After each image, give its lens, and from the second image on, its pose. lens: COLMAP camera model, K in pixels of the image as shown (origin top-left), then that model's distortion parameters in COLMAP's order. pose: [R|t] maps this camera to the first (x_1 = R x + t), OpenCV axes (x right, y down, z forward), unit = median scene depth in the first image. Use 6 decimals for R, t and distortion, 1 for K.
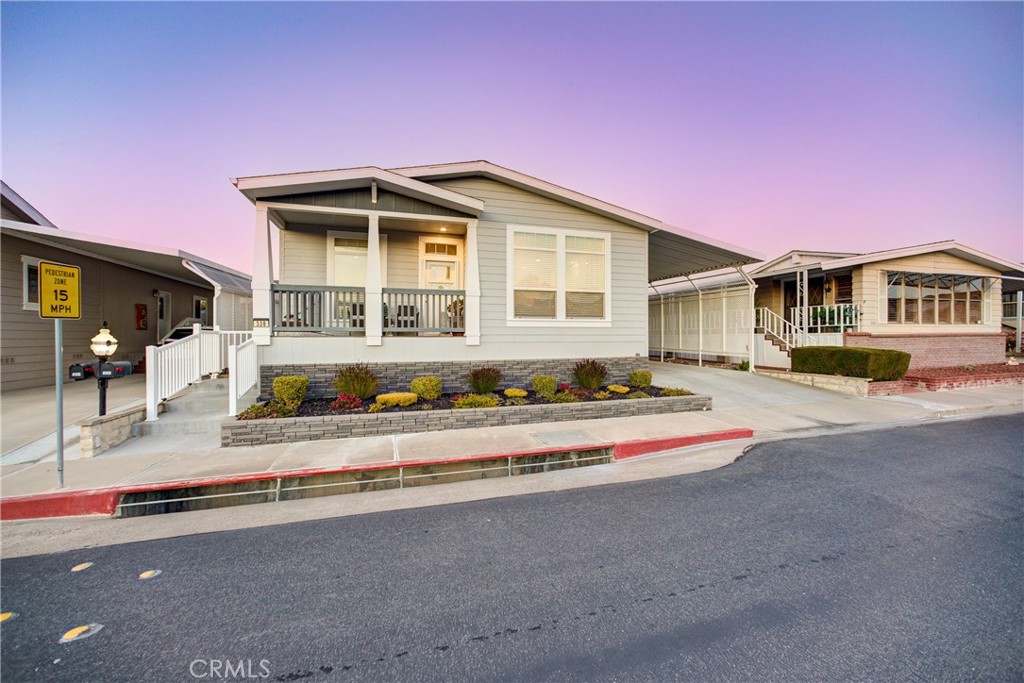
lens RADIAL K [[405.1, 0, 512.0], [0, 405.1, 341.5], [0, 0, 1]] dist [-0.026742, 0.012183]
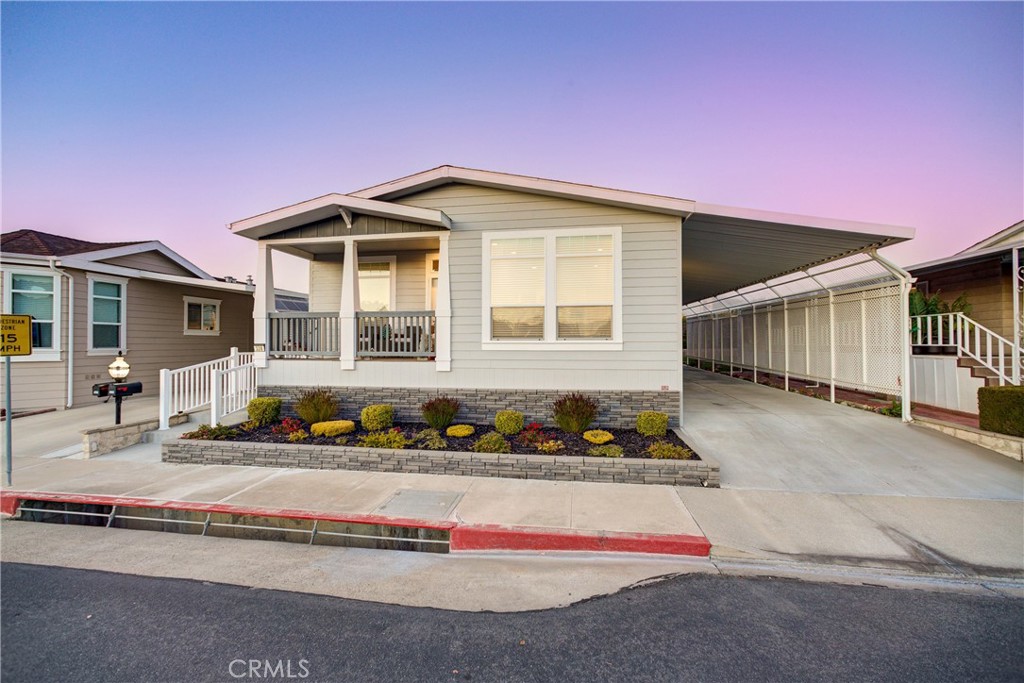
lens RADIAL K [[405.1, 0, 512.0], [0, 405.1, 341.5], [0, 0, 1]] dist [-0.026742, 0.012183]
pose [[0.899463, -0.001620, -0.436994, 0.439501], [-0.004916, 0.999892, -0.013827, -0.045383], [0.436969, 0.014585, 0.899358, 0.259528]]
